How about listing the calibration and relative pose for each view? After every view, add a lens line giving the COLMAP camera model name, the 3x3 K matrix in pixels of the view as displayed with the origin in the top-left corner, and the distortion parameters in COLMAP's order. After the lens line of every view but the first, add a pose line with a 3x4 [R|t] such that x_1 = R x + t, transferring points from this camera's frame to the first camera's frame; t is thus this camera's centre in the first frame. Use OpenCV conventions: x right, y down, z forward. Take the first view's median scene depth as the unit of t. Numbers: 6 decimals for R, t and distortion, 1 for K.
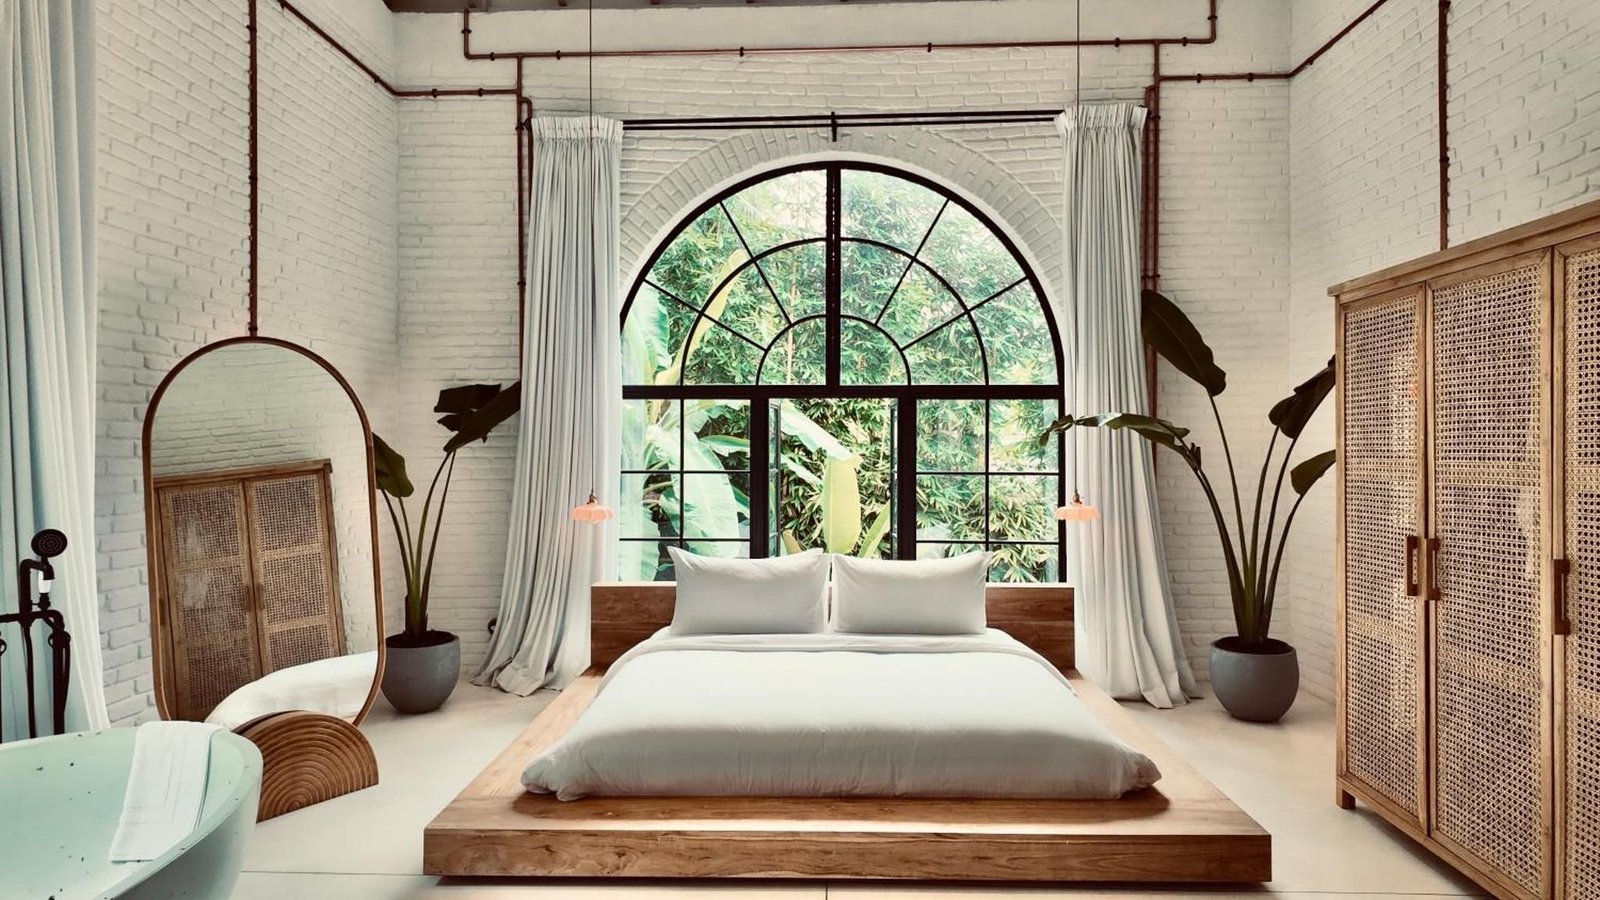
lens RADIAL K [[958.5, 0, 801.8], [0, 958.5, 438.0], [0, 0, 1]] dist [0.003094, -0.001758]
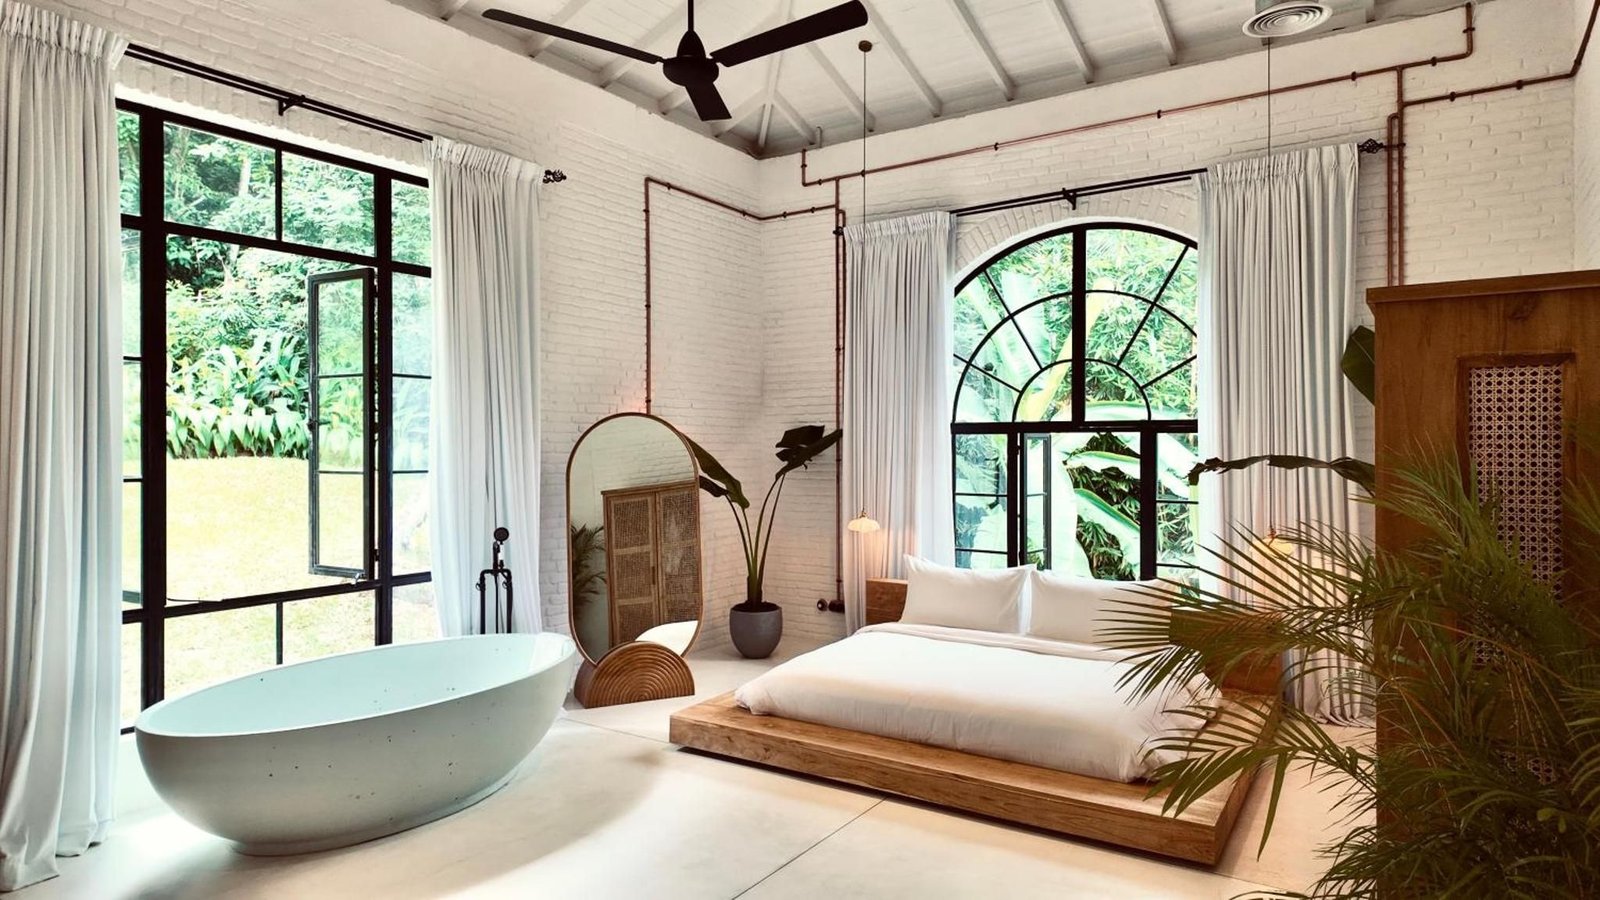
lens RADIAL K [[958.5, 0, 801.8], [0, 958.5, 438.0], [0, 0, 1]] dist [0.003094, -0.001758]
pose [[0.843576, -0.002883, -0.537003, 0.380937], [0.007545, 0.999951, 0.006485, -0.046775], [0.536958, -0.009522, 0.843556, -0.156139]]
